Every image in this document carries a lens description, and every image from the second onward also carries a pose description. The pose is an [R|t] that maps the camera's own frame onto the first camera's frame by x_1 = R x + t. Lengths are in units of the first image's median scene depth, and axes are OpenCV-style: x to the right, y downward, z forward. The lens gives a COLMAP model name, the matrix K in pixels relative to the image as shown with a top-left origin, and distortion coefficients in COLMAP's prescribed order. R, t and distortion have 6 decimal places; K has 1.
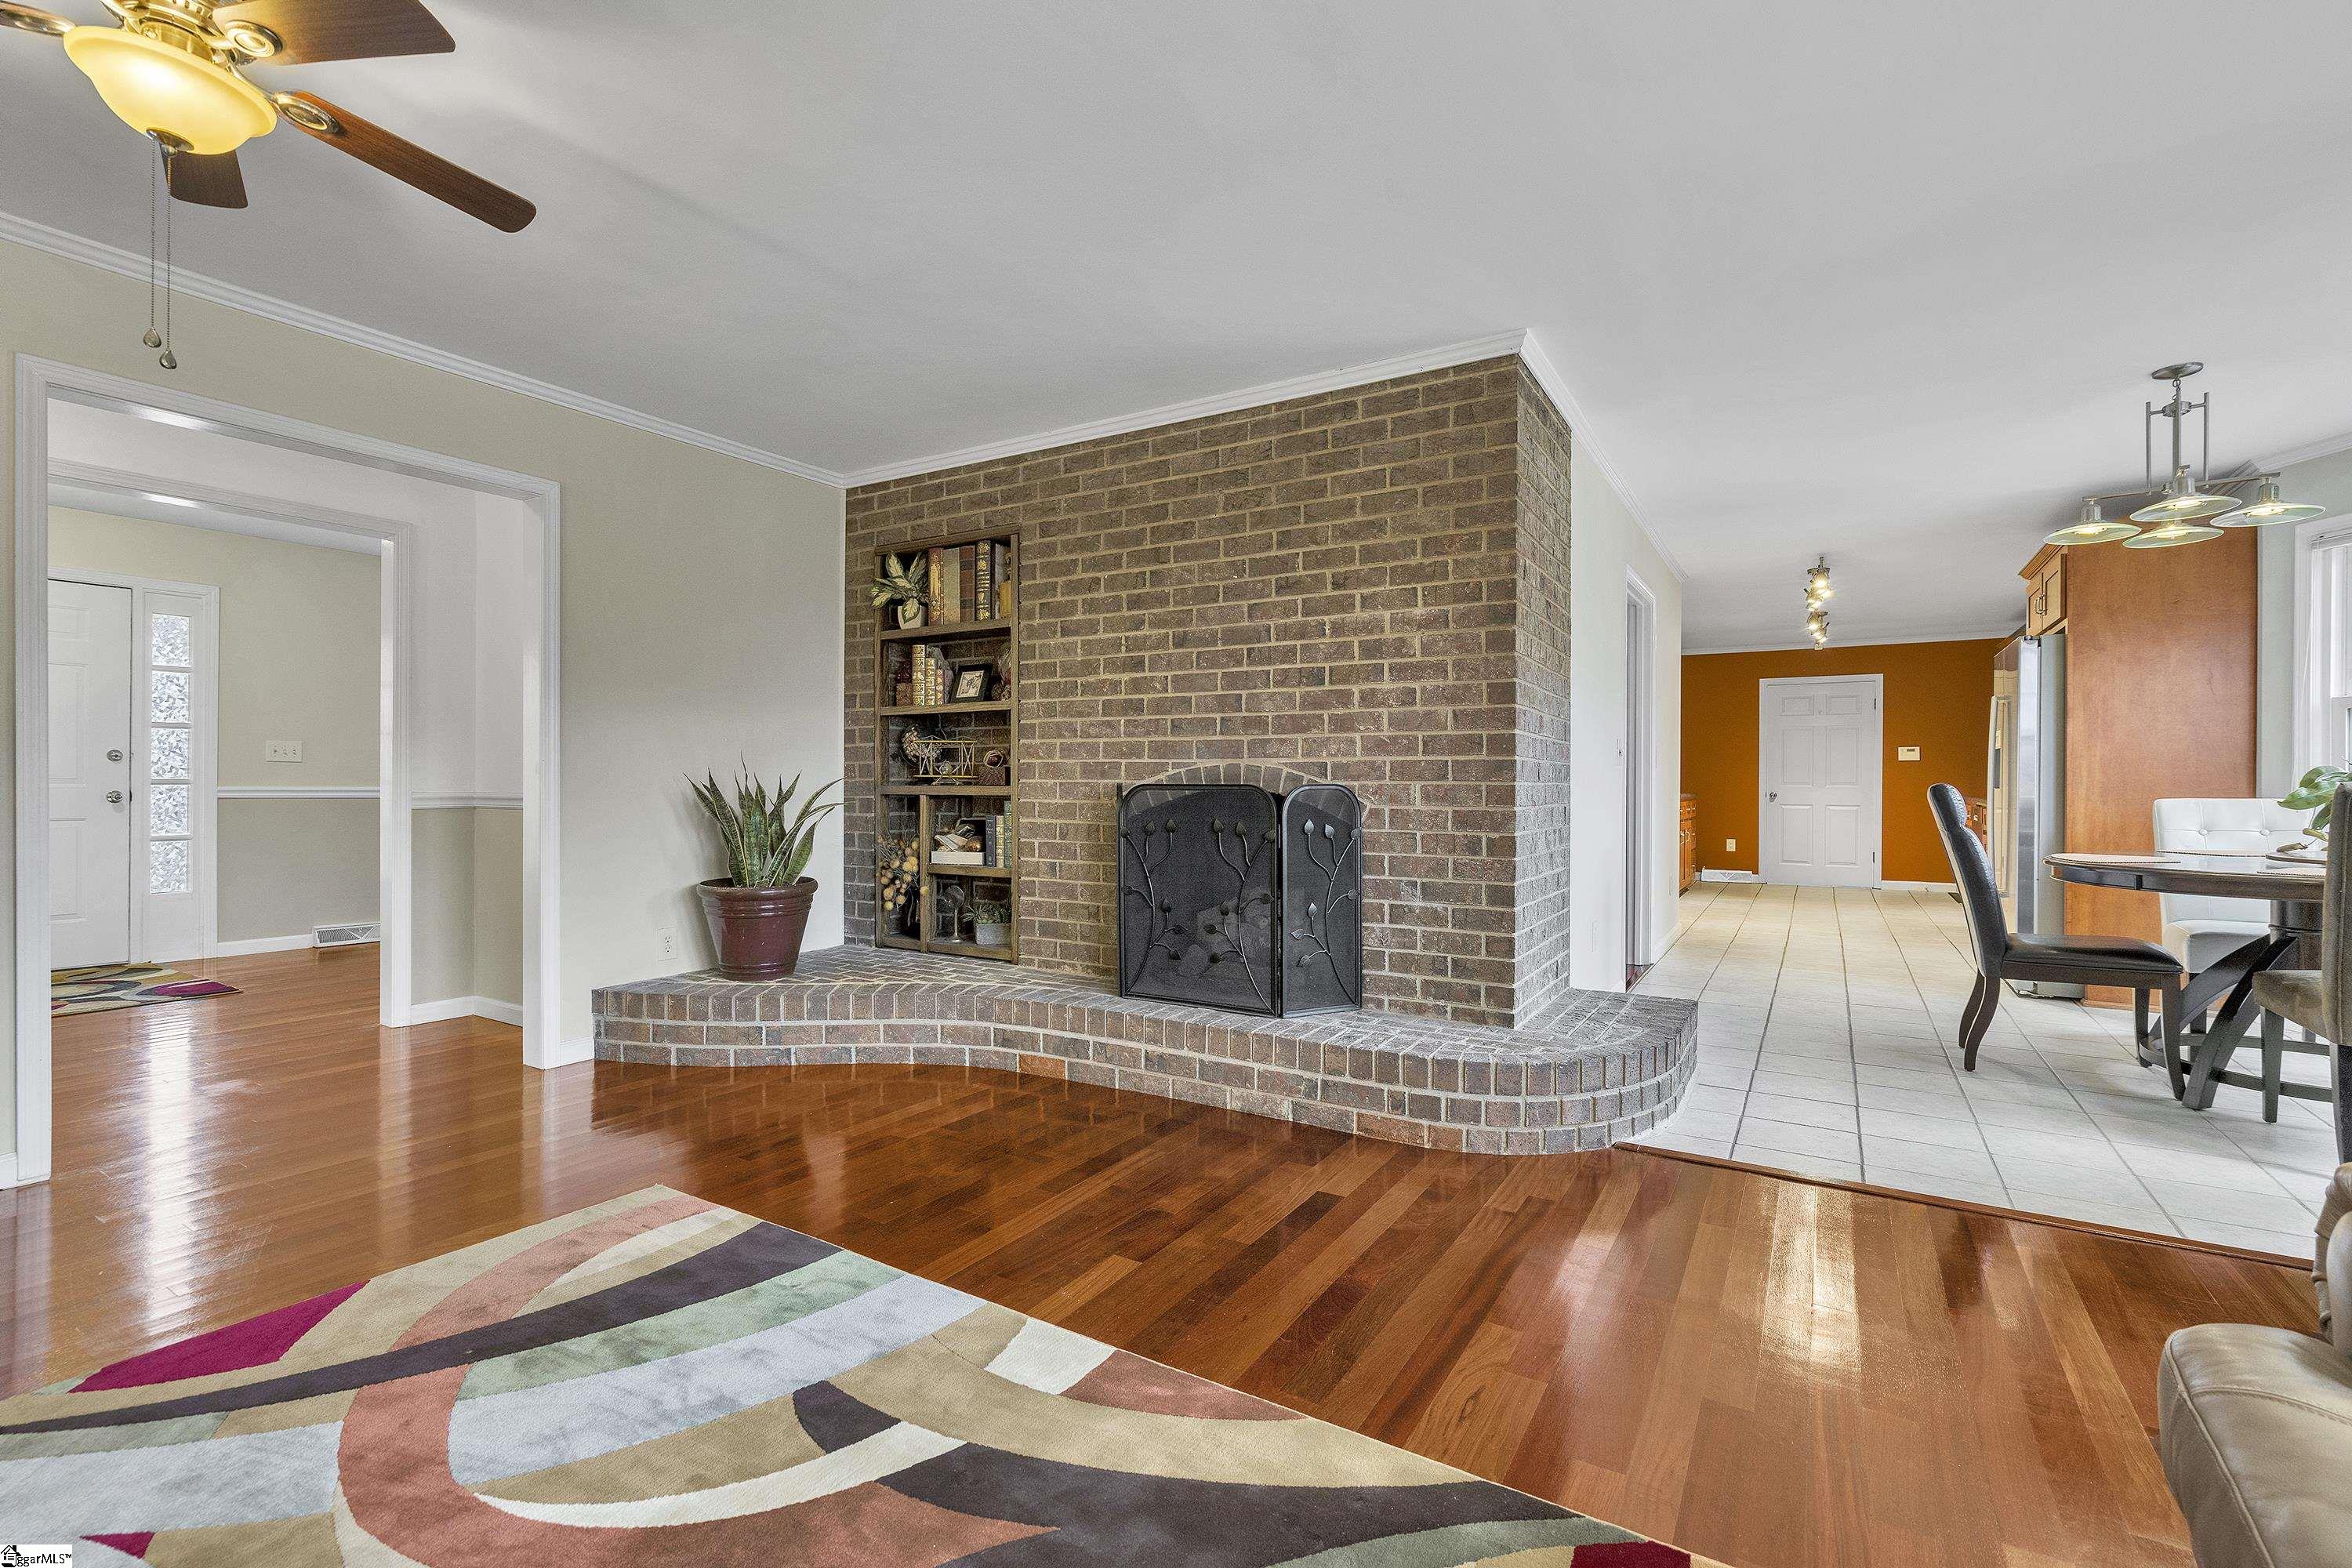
lens RADIAL K [[1048.0, 0, 1180.0], [0, 1048.0, 783.5], [0, 0, 1]] dist [-0.005469, 0.000507]
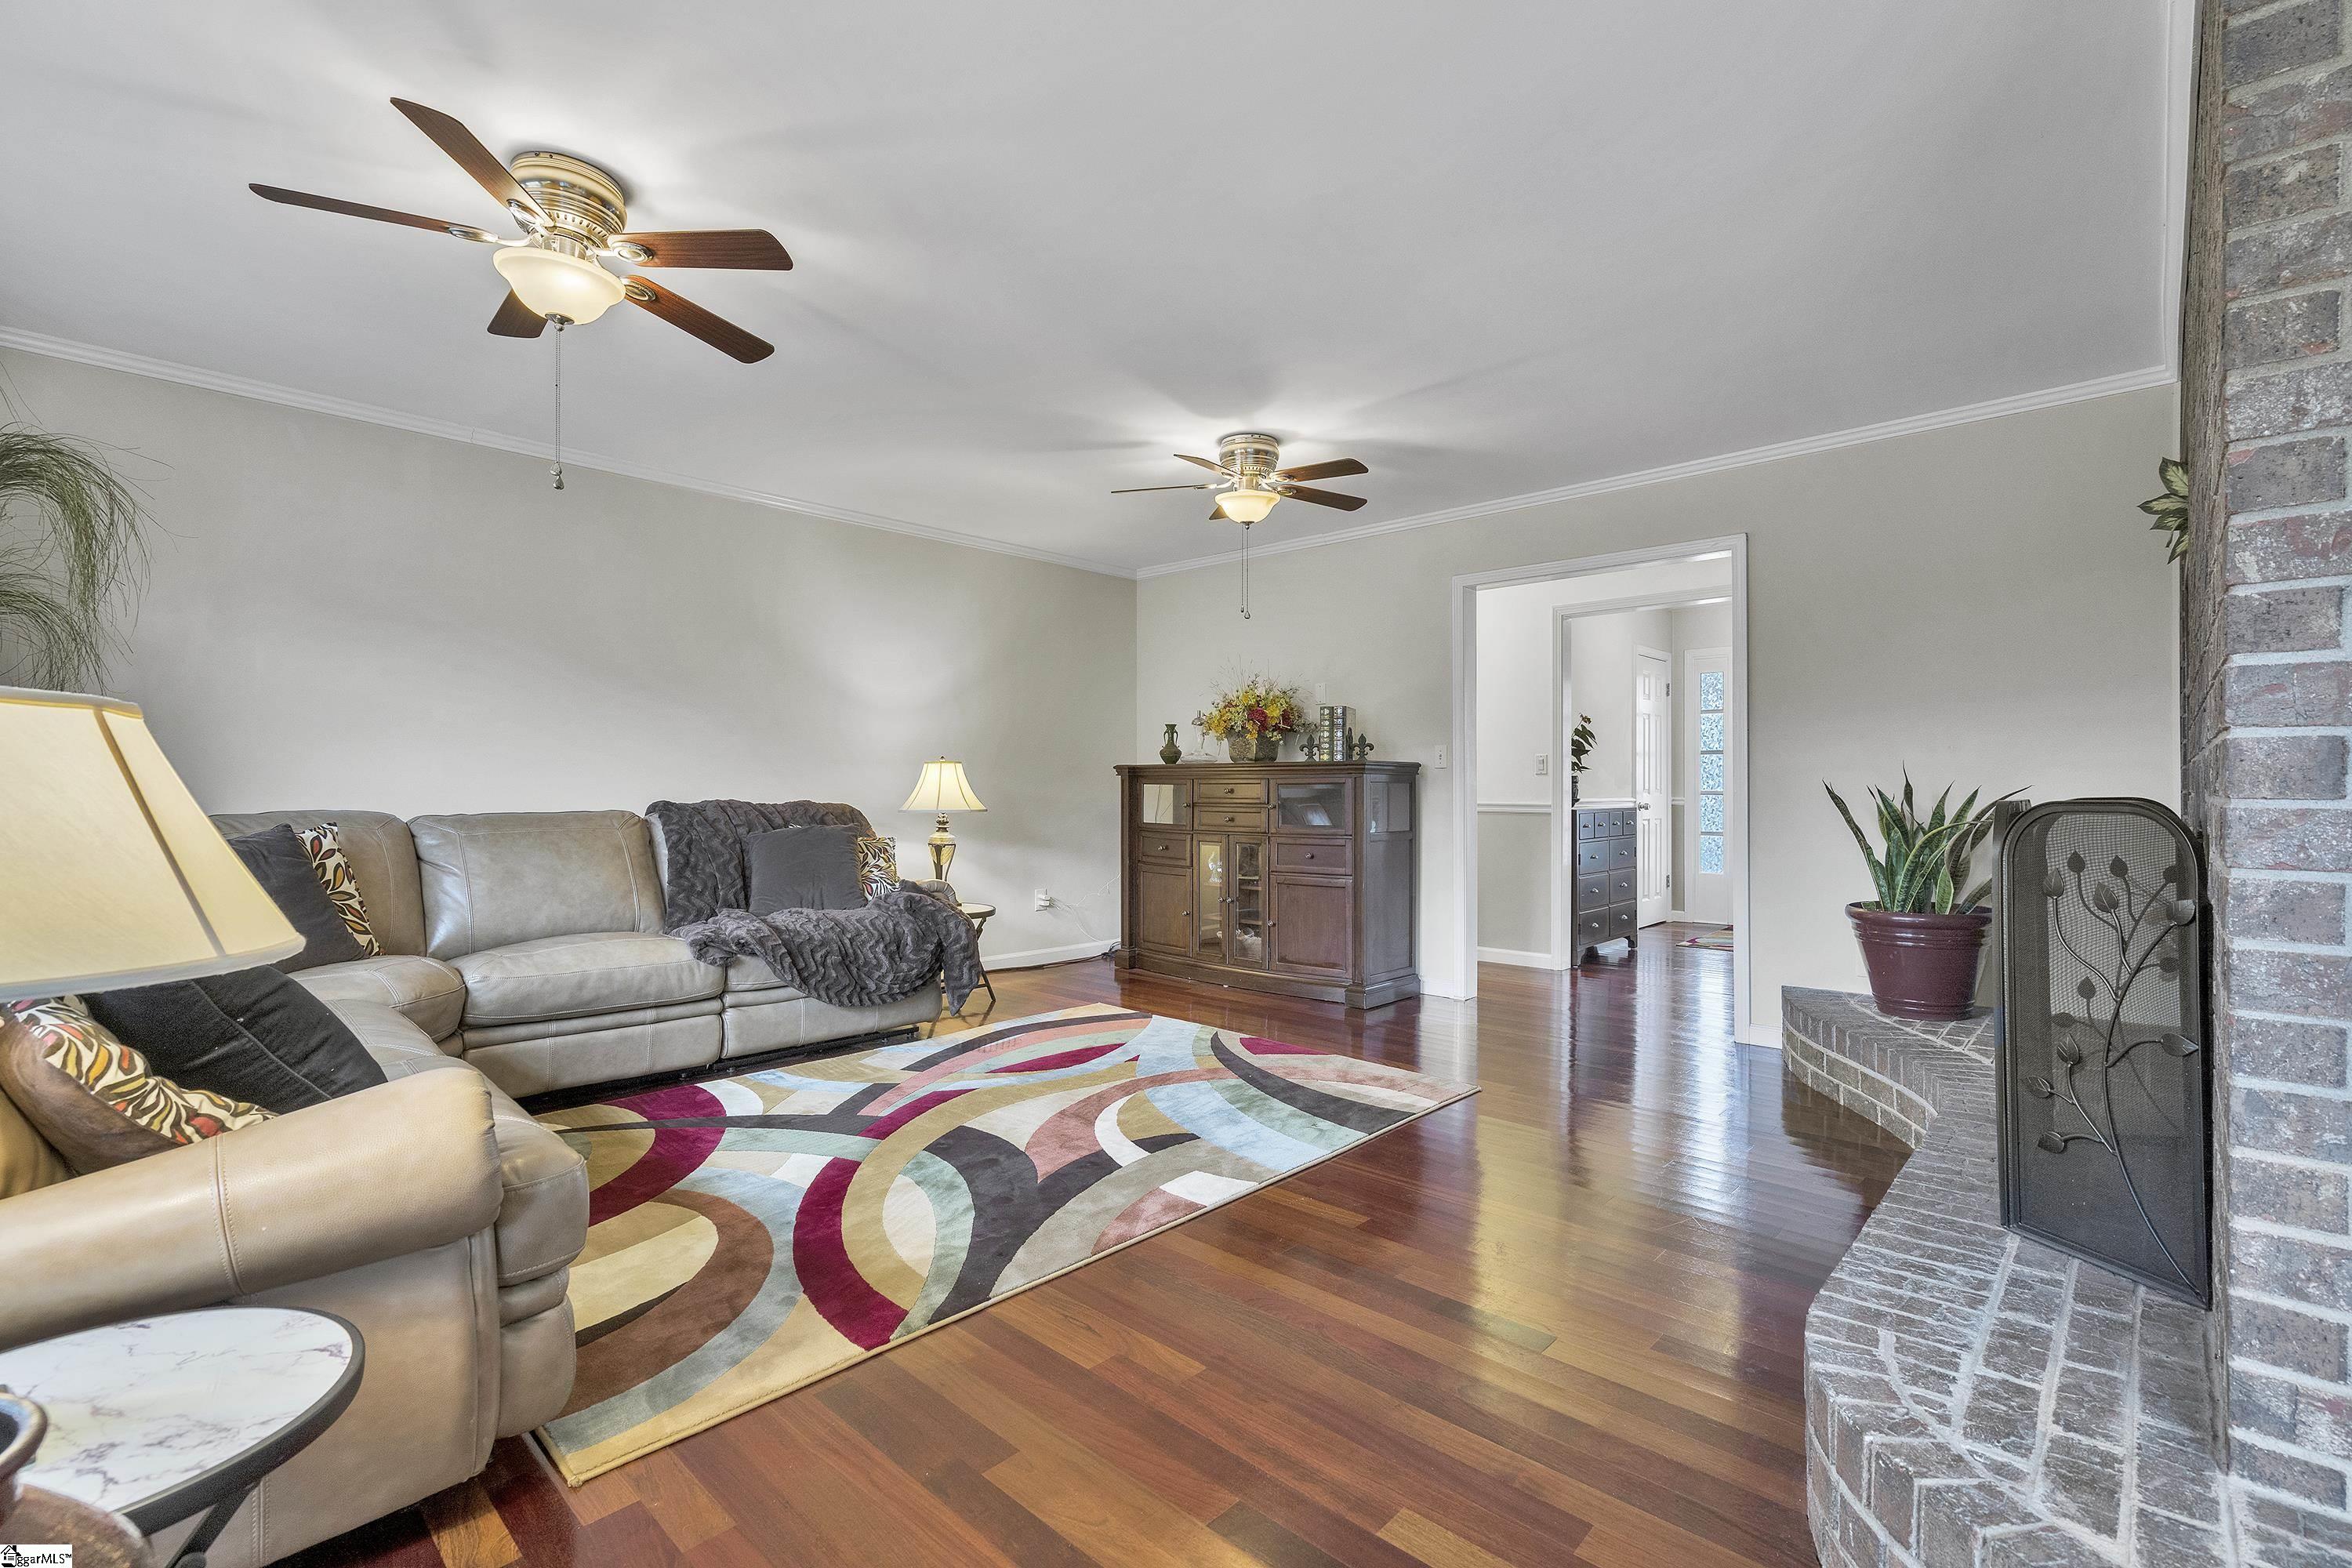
lens RADIAL K [[1048.0, 0, 1182.4], [0, 1048.0, 790.3], [0, 0, 1]] dist [-0.005469, 0.000507]
pose [[-0.198490, -0.003404, -0.980097, 0.605447], [-0.000145, 0.999994, -0.003443, -0.001408], [0.980103, -0.000541, -0.198489, 0.578000]]
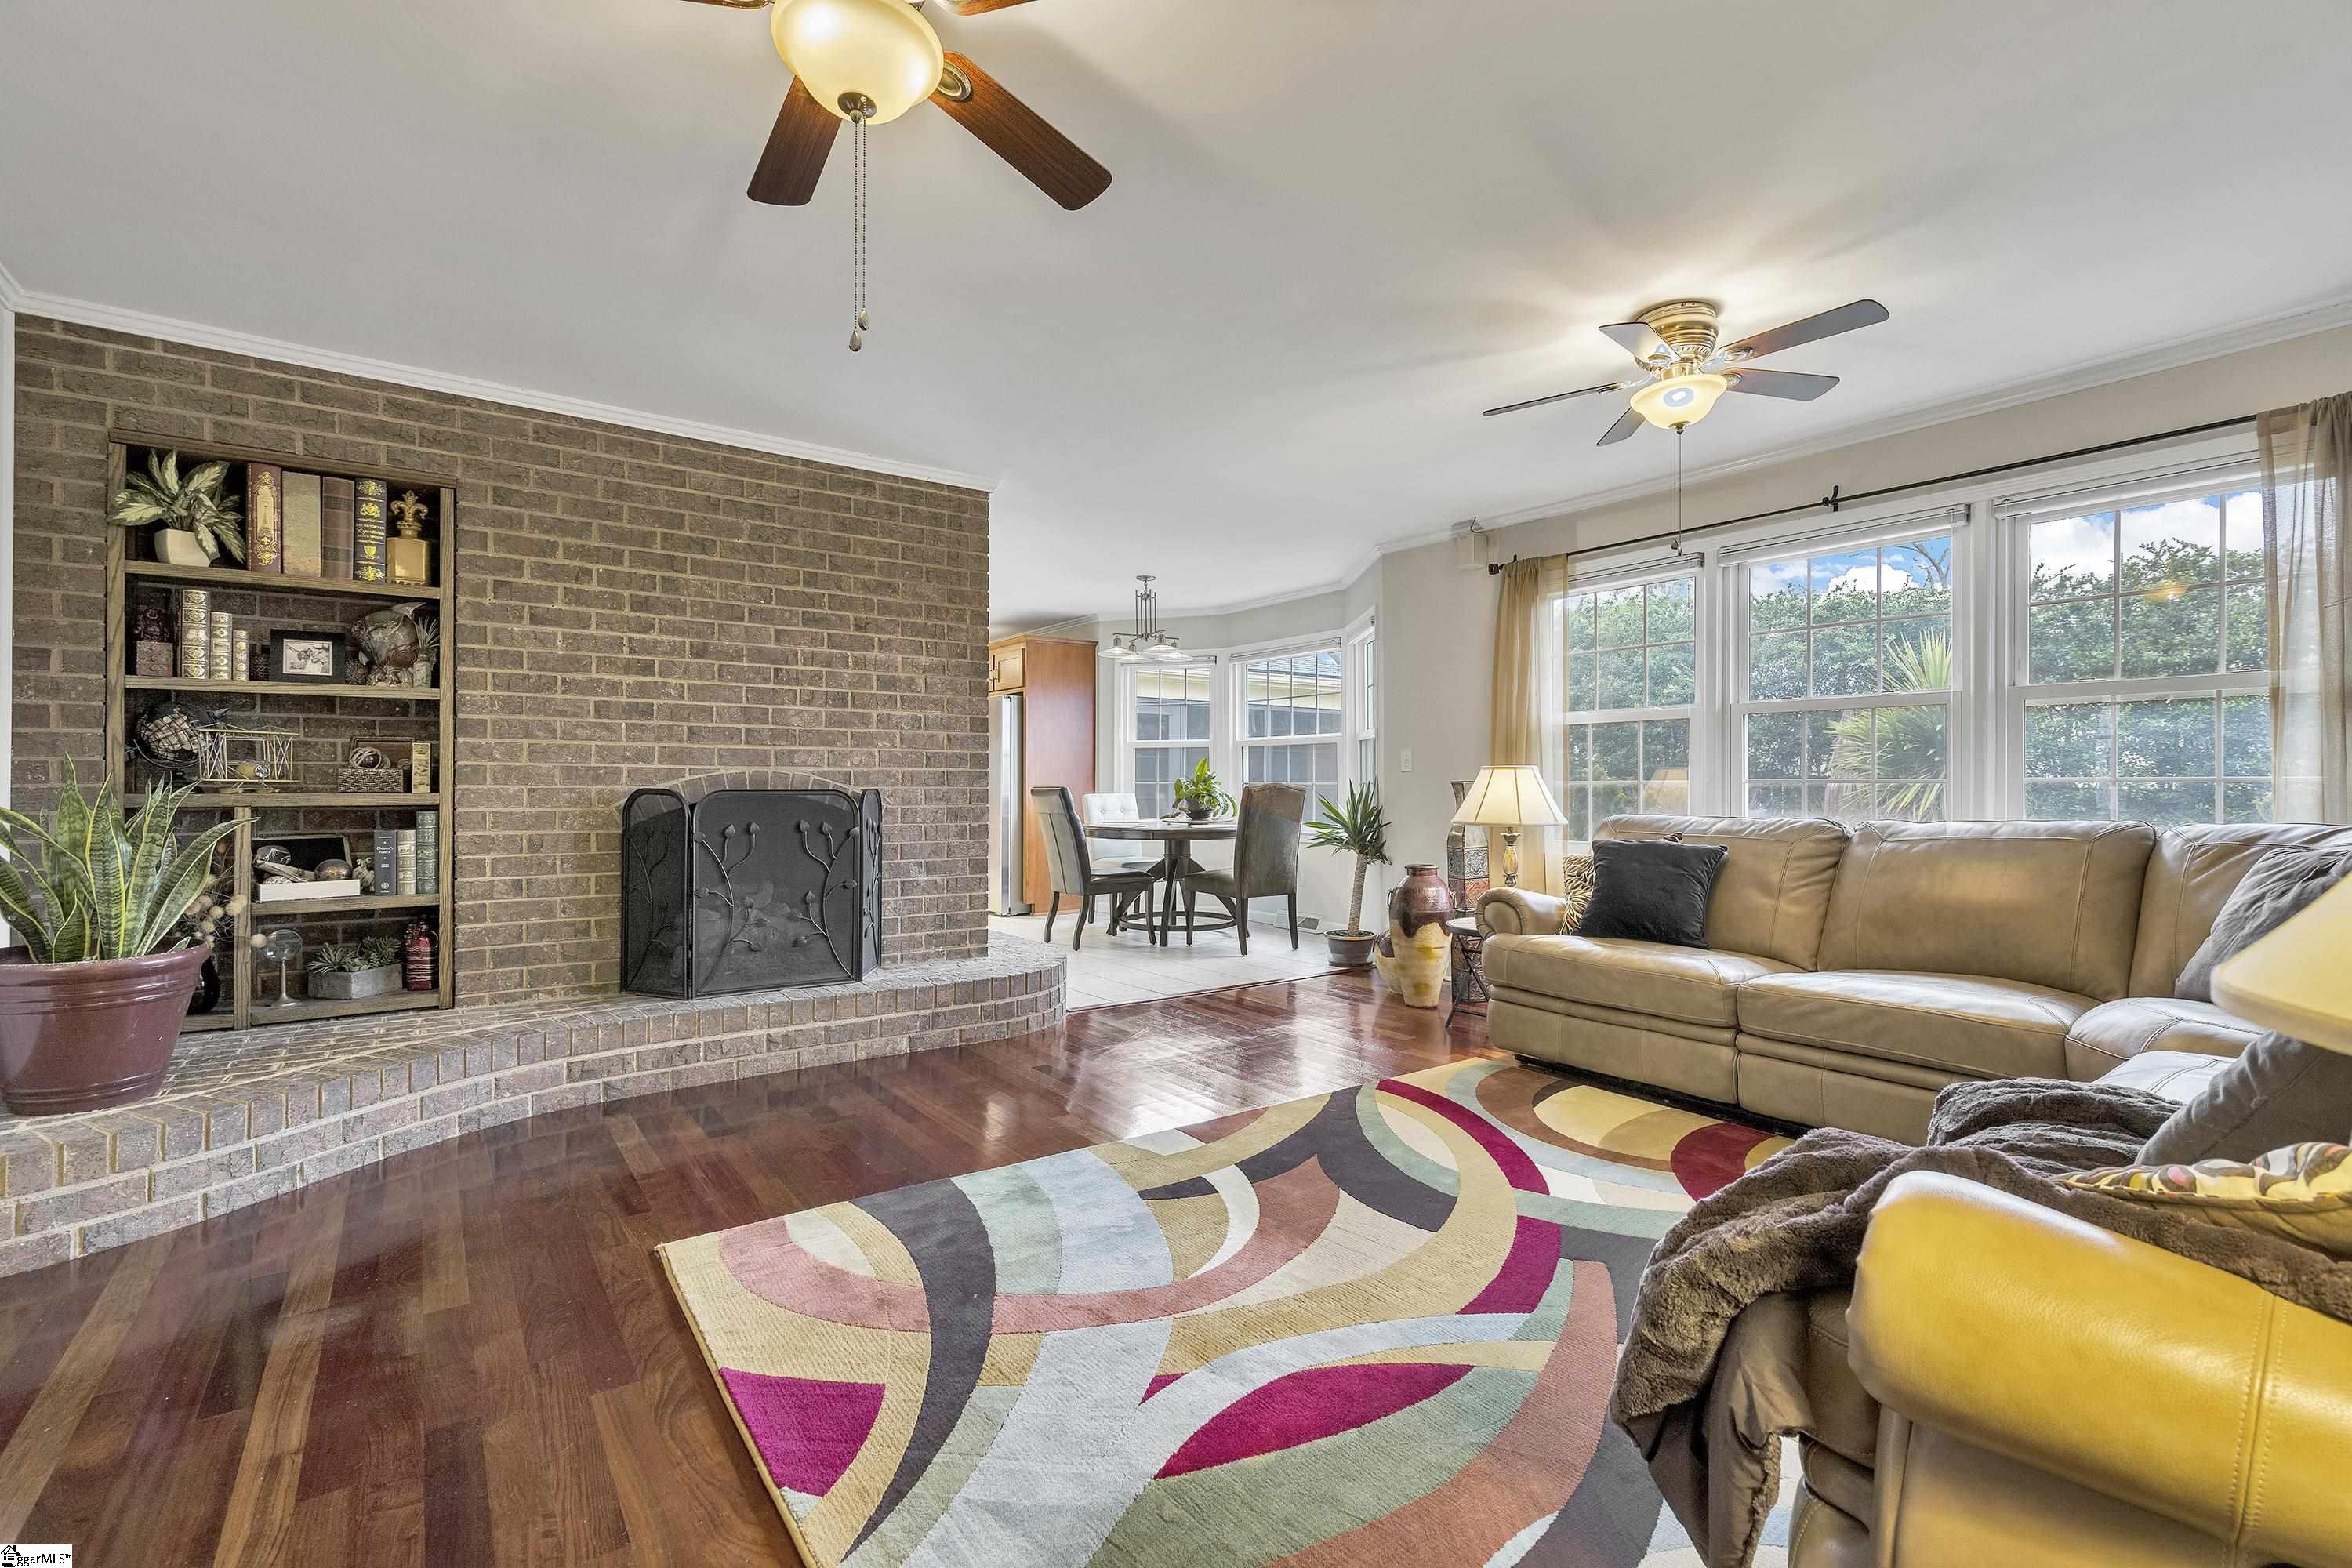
lens RADIAL K [[1048.0, 0, 1173.0], [0, 1048.0, 779.1], [0, 0, 1]] dist [-0.005469, 0.000507]
pose [[0.381949, 0.001580, 0.924182, -0.748926], [0.000144, 0.999998, -0.001769, -0.007657], [-0.924184, 0.000808, 0.381948, 0.166566]]
